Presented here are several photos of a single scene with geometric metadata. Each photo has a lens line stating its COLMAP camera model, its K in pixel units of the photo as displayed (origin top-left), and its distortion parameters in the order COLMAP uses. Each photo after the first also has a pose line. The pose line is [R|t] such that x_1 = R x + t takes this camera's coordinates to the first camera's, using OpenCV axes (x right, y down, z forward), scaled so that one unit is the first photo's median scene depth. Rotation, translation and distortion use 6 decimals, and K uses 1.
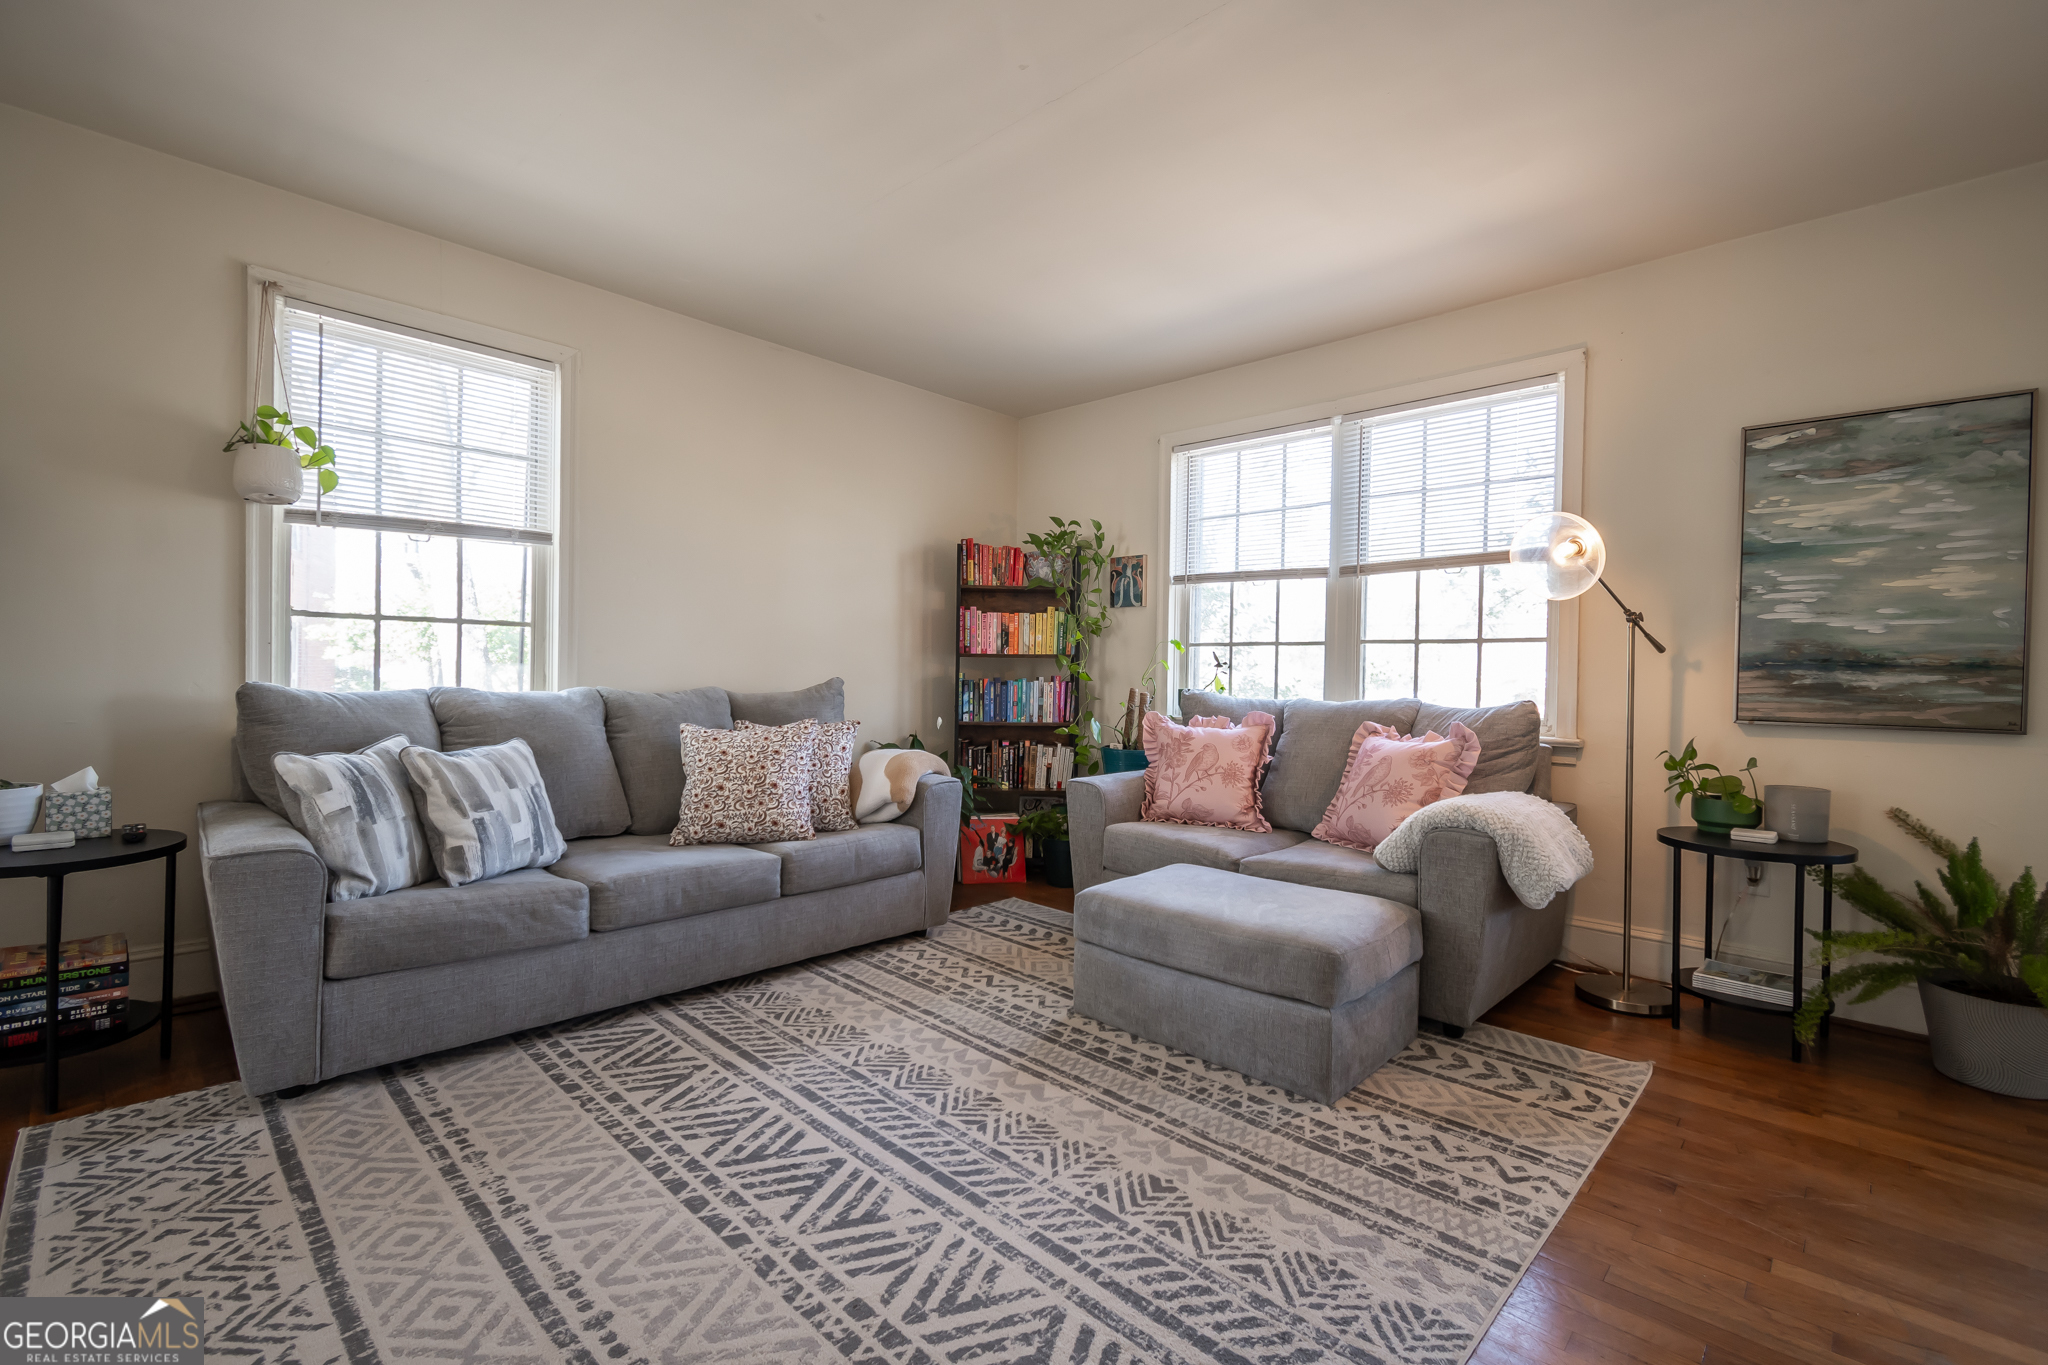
lens RADIAL K [[901.1, 0, 1024.0], [0, 901.1, 682.5], [0, 0, 1]] dist [0.001675, -0.000072]
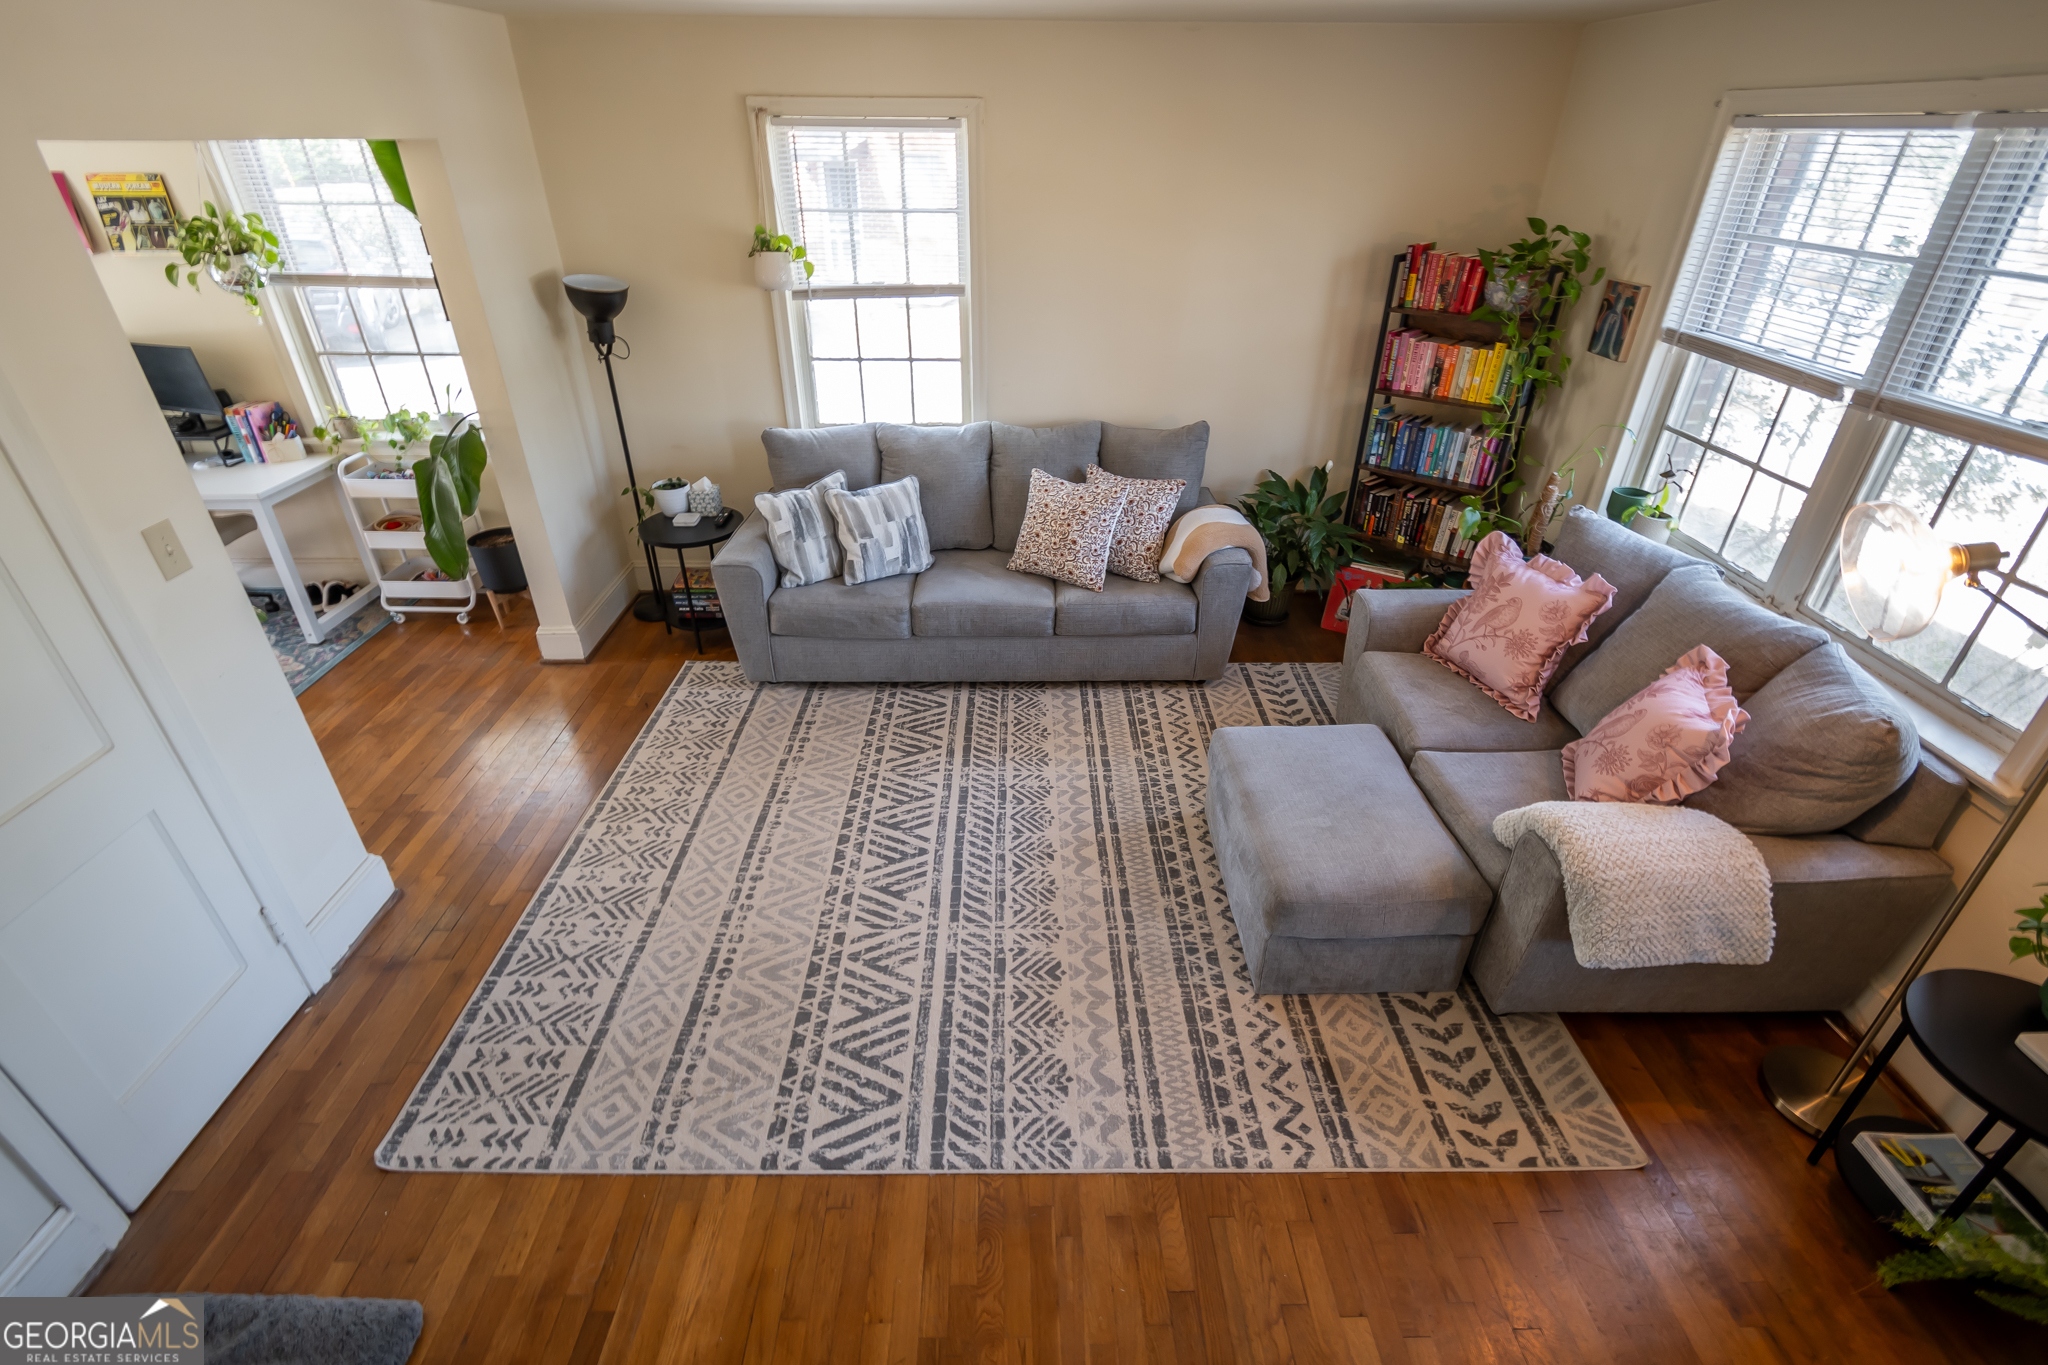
lens RADIAL K [[918.7, 0, 1024.0], [0, 918.7, 682.5], [0, 0, 1]] dist [0.001046, -0.000742]
pose [[0.703085, 0.350165, -0.618916, 0.632706], [0.000320, 0.870200, 0.492699, -0.413184], [0.711106, -0.346607, 0.611712, 0.169860]]
